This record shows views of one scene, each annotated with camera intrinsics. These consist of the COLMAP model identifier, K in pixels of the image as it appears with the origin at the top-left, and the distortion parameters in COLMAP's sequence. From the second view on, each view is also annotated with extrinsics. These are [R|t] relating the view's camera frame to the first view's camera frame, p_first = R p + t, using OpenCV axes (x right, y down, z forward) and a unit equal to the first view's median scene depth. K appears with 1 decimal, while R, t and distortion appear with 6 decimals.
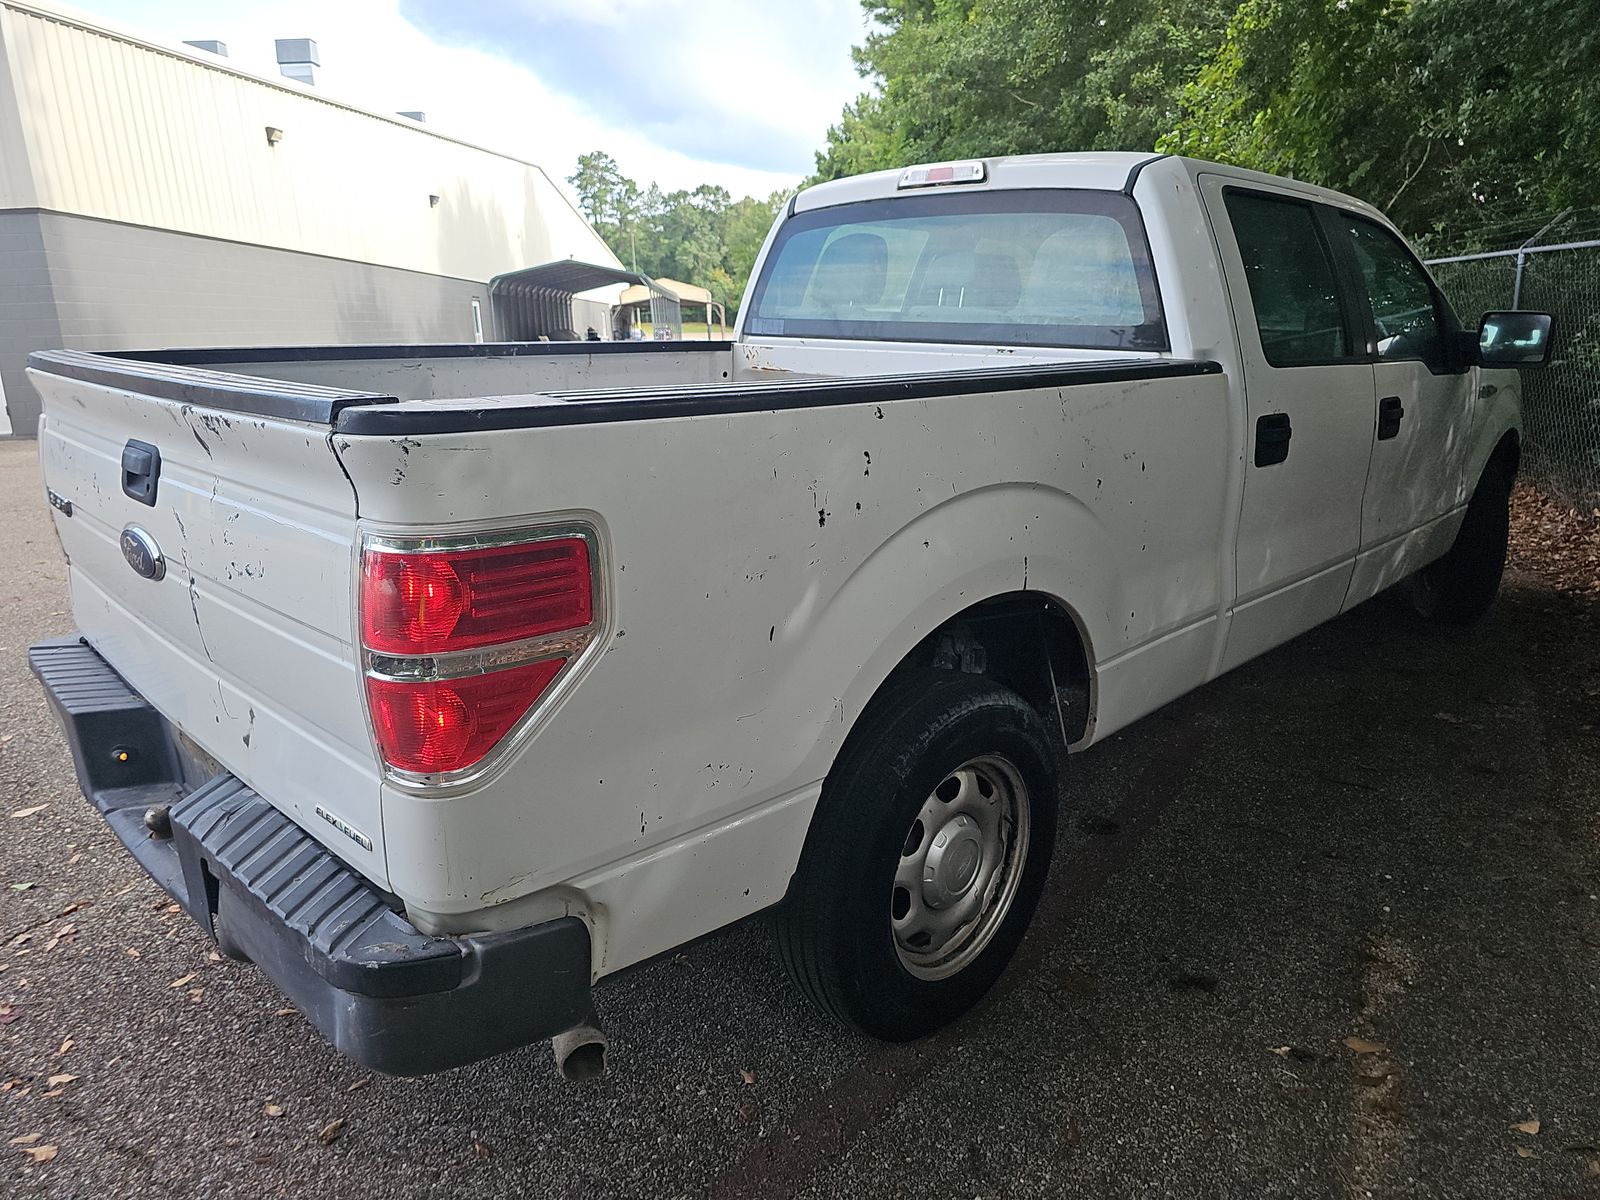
lens RADIAL K [[1079.9, 0, 792.4], [0, 1079.9, 605.1], [0, 0, 1]] dist [0.026162, -0.022725]
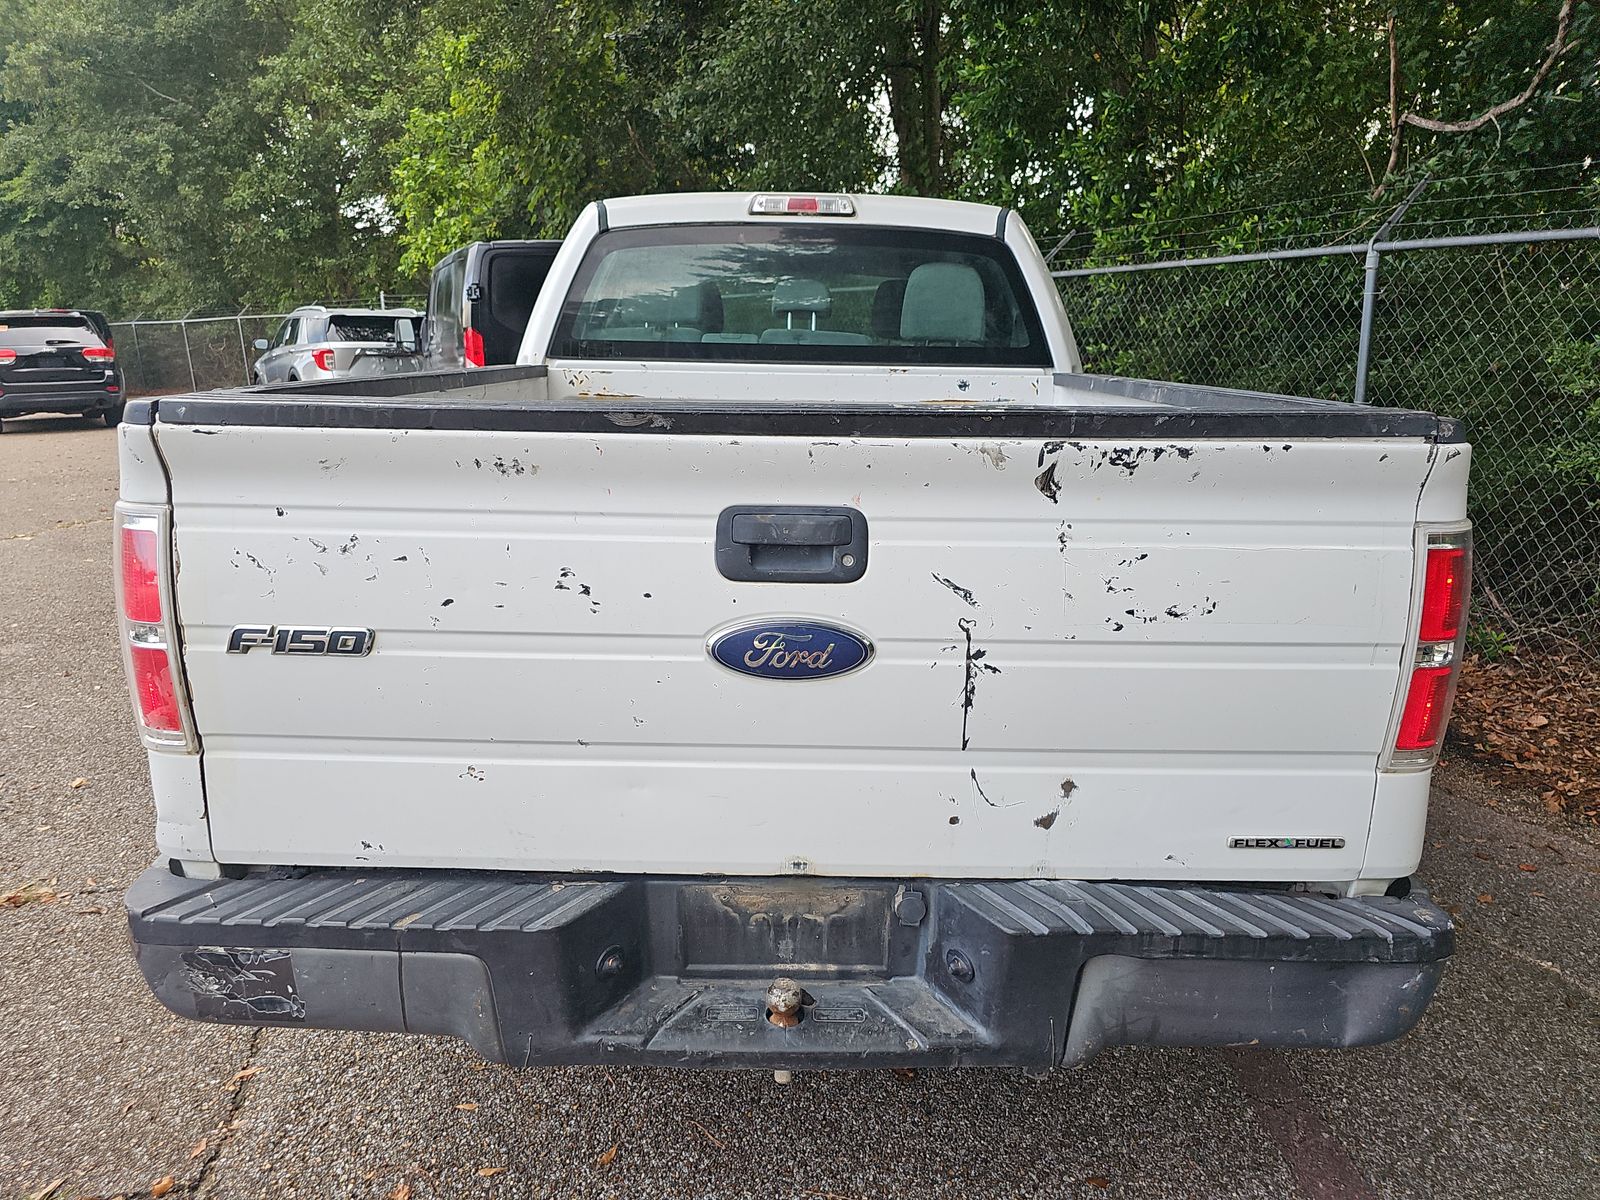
lens RADIAL K [[1094.2, 0, 800.0], [0, 1094.2, 600.0], [0, 0, 1]] dist [0.037602, -0.029891]
pose [[0.714049, -0.160603, 0.681426, -0.574105], [0.179839, 0.982748, 0.043173, -0.059019], [-0.676604, 0.091719, 0.730613, 0.227673]]
